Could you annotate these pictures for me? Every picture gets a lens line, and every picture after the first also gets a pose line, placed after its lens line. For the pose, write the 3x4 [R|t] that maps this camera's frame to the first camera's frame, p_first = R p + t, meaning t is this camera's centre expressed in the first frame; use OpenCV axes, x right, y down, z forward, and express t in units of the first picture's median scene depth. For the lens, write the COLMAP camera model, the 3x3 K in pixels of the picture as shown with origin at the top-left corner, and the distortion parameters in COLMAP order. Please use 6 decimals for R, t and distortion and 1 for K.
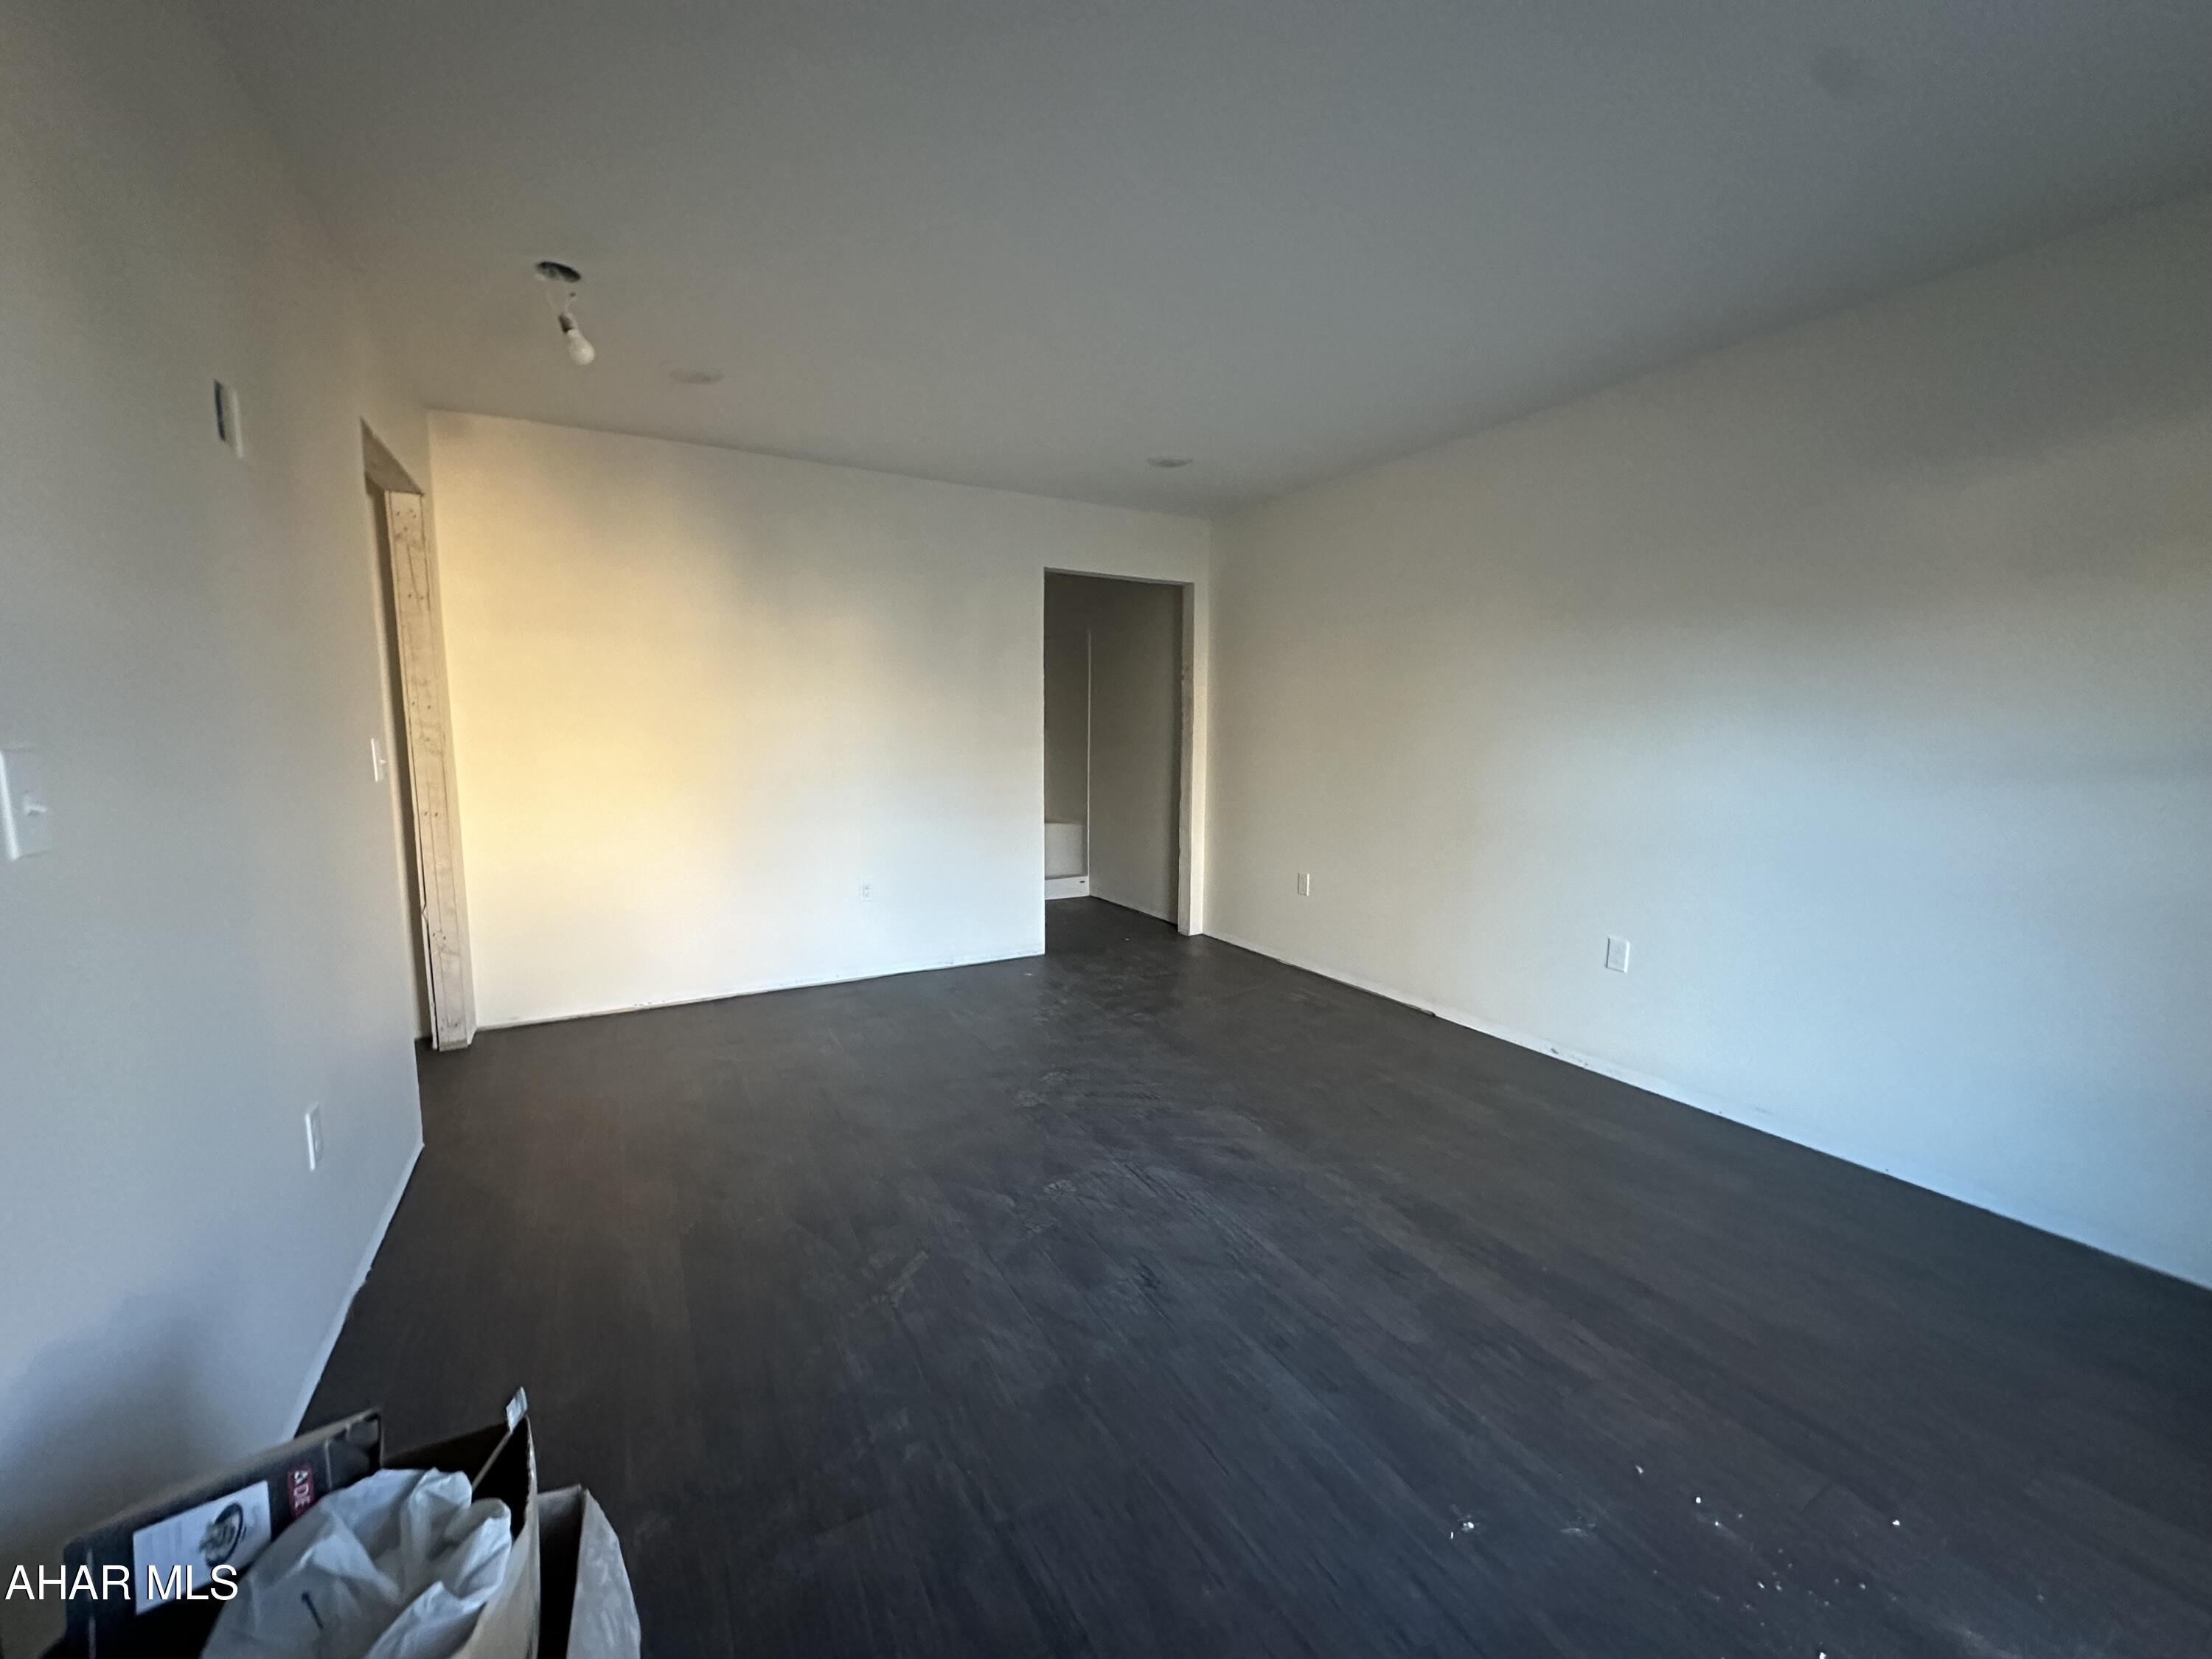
lens RADIAL K [[883.4, 0, 1106.7], [0, 883.4, 831.8], [0, 0, 1]] dist [-0.016318, -0.000058]
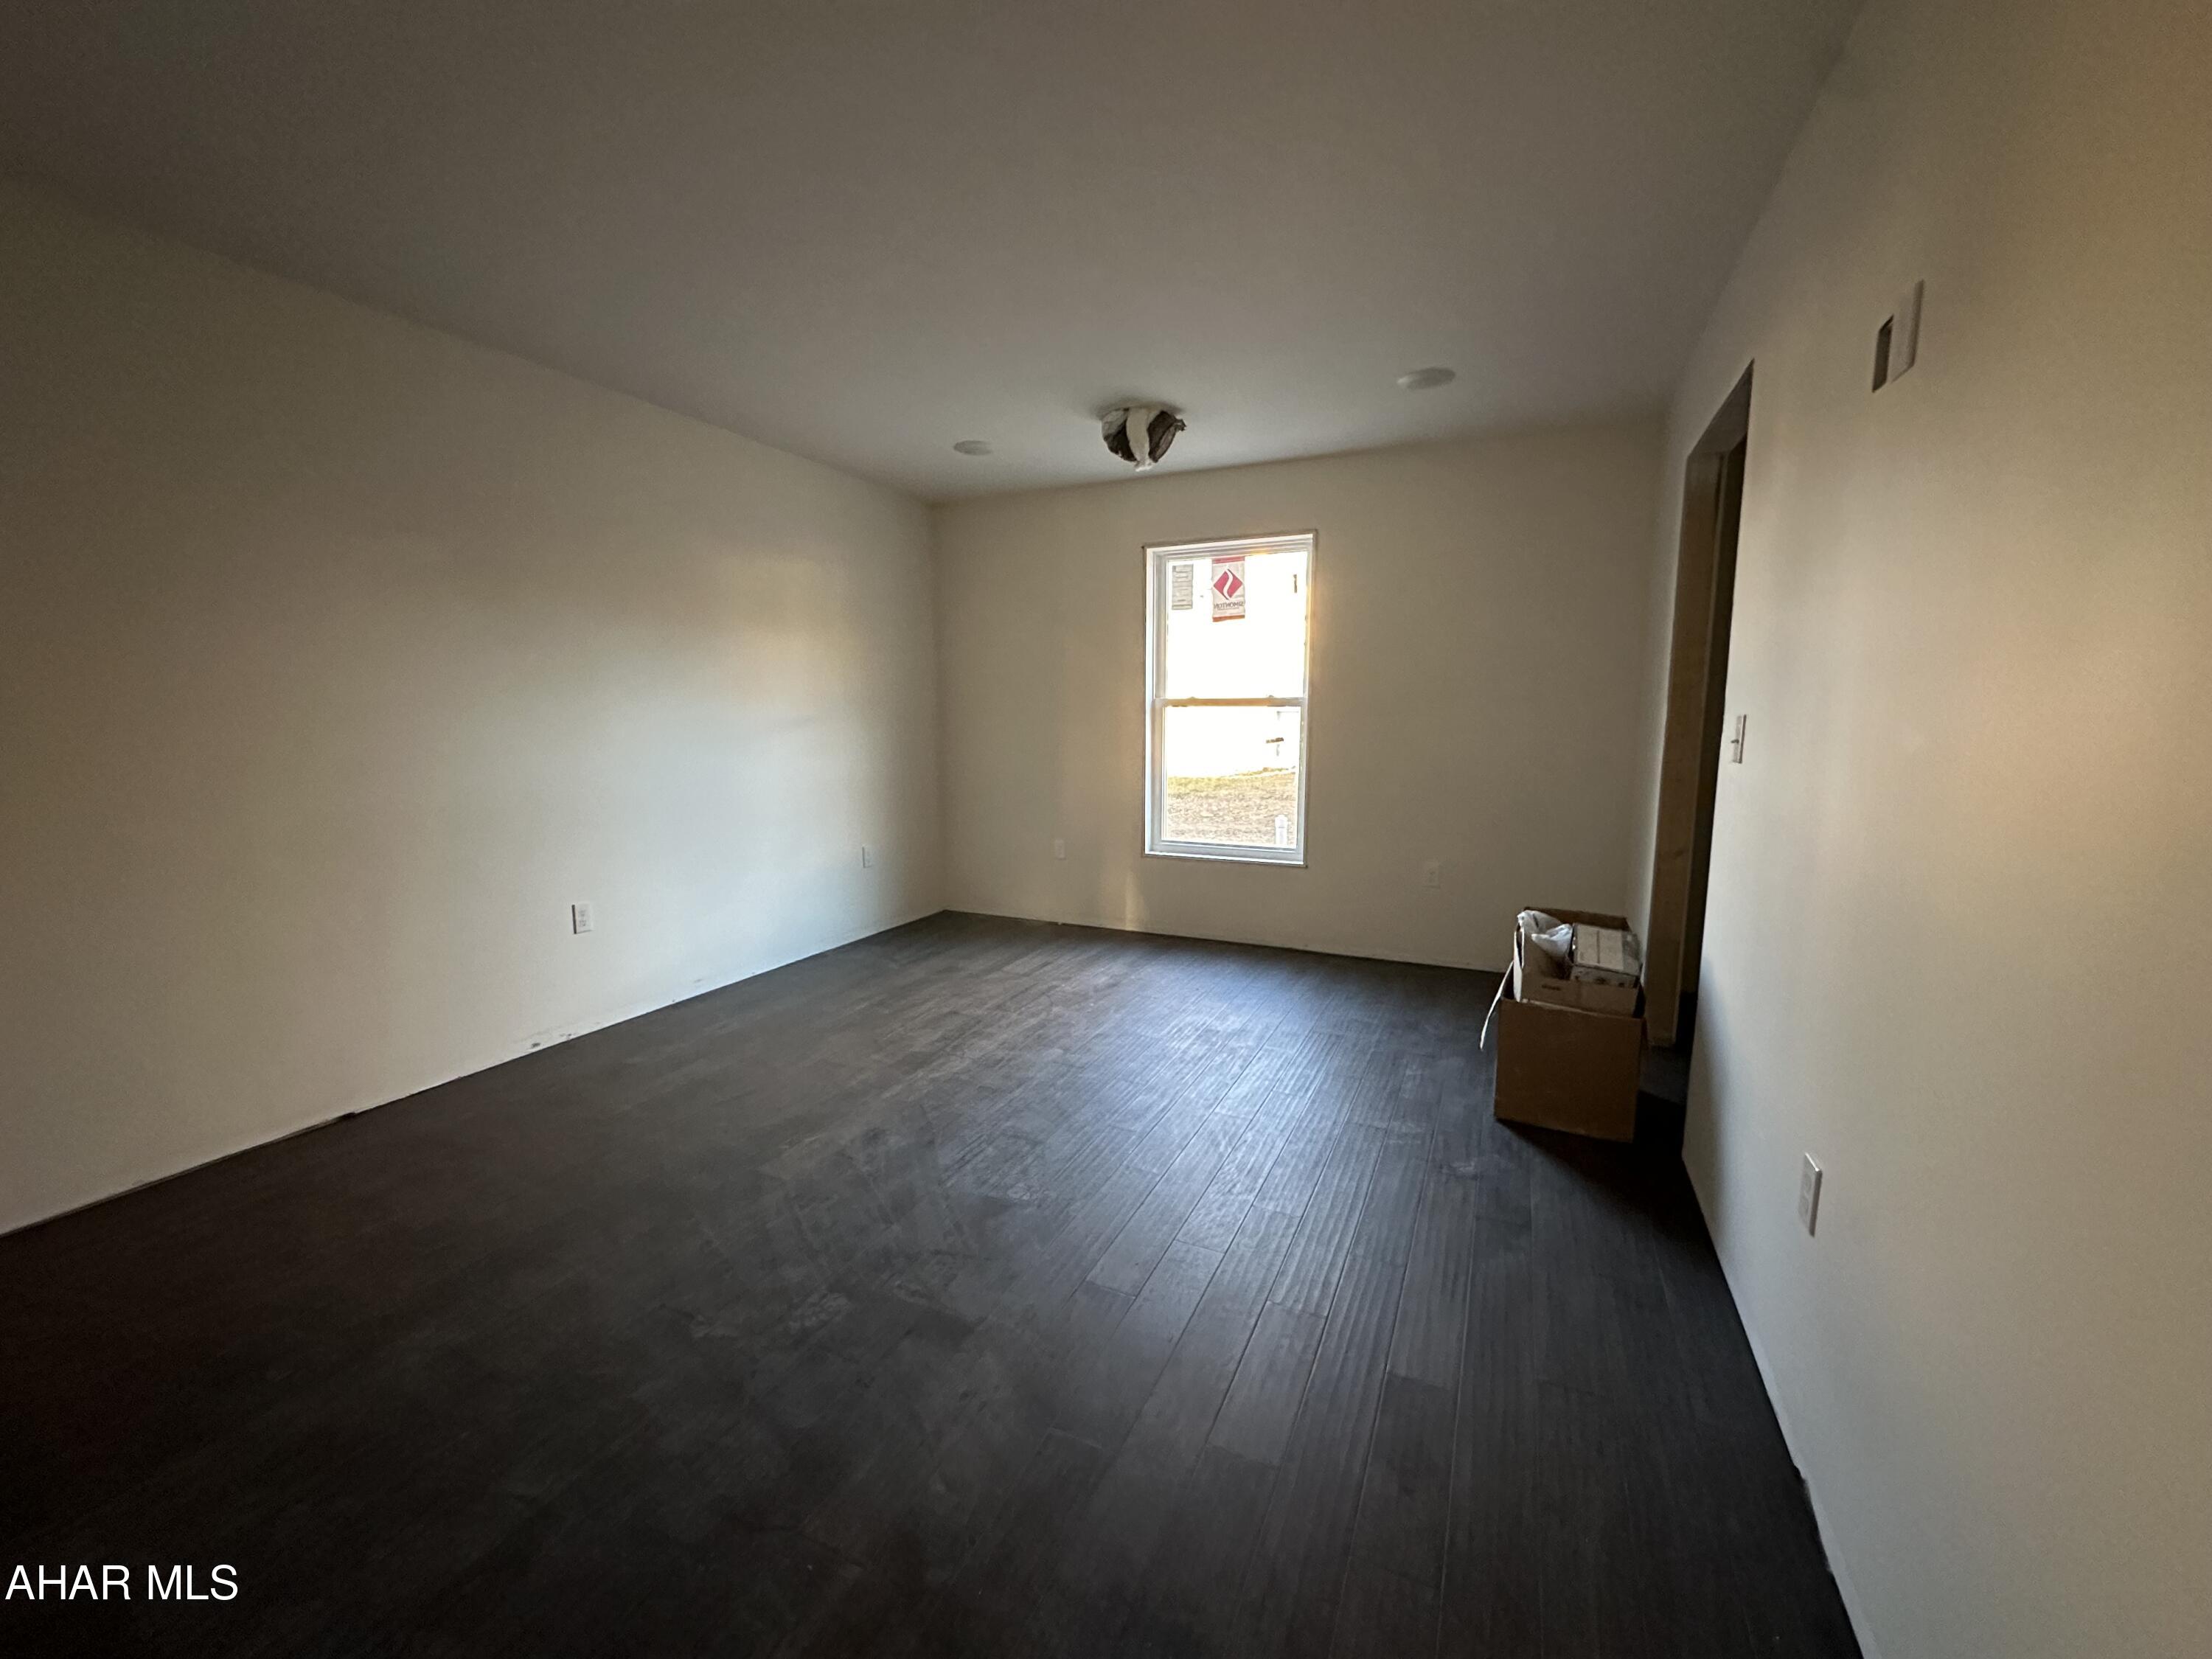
lens RADIAL K [[883.4, 0, 1107.7], [0, 883.4, 833.0], [0, 0, 1]] dist [-0.016318, -0.000058]
pose [[-0.588320, -0.118587, 0.799885, -0.832940], [0.091537, 0.973063, 0.211587, -0.164892], [-0.803430, 0.197701, -0.561618, 1.415975]]
